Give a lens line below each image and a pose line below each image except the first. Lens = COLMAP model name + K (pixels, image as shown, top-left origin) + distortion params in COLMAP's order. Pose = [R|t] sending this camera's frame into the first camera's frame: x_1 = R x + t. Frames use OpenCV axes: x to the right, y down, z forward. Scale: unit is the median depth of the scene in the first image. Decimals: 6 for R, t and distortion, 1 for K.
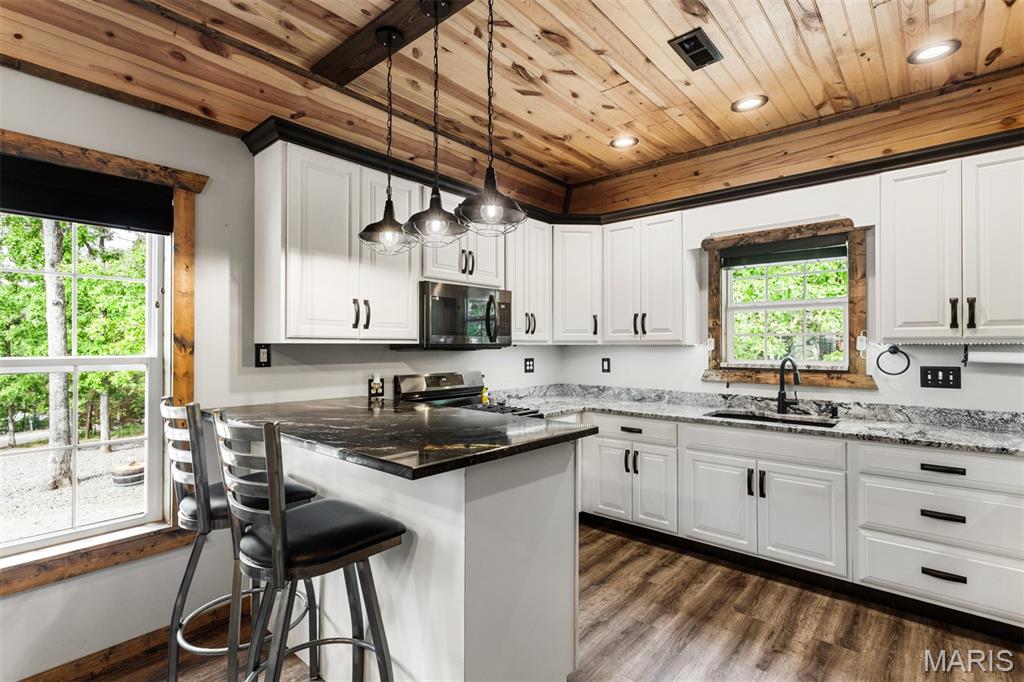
lens RADIAL K [[486.6, 0, 497.0], [0, 486.6, 342.0], [0, 0, 1]] dist [0.007649, 0.000640]
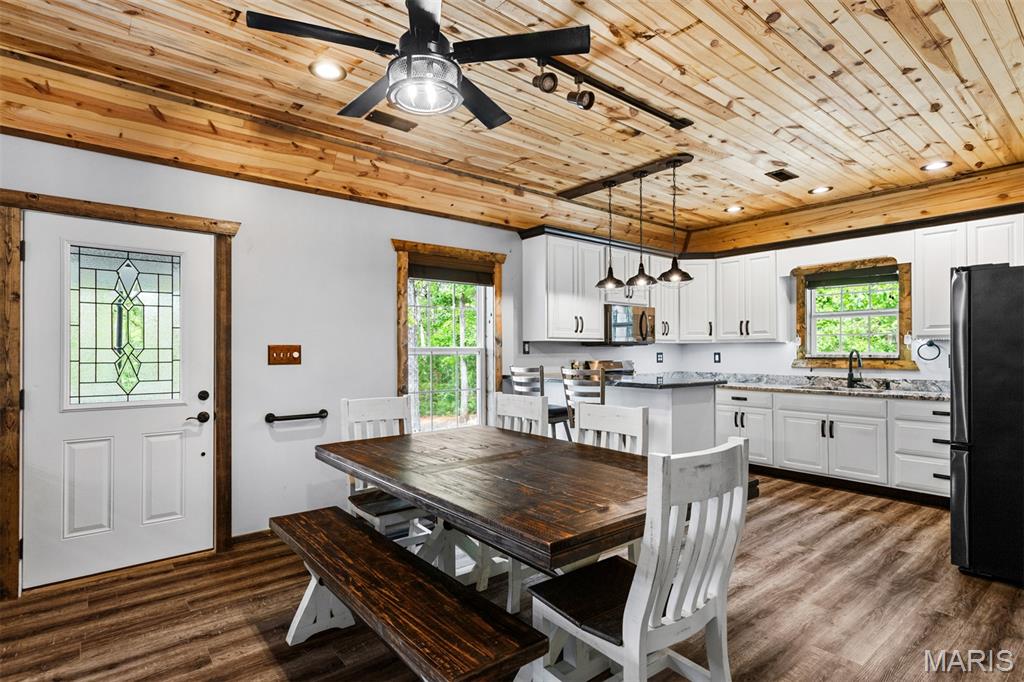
lens RADIAL K [[511.6, 0, 471.6], [0, 511.6, 347.8], [0, 0, 1]] dist [0.007638, 0.000174]
pose [[0.983131, -0.003600, -0.182868, -0.269923], [0.003905, 0.999992, 0.001307, 0.020472], [0.182861, -0.001999, 0.983137, -0.773401]]
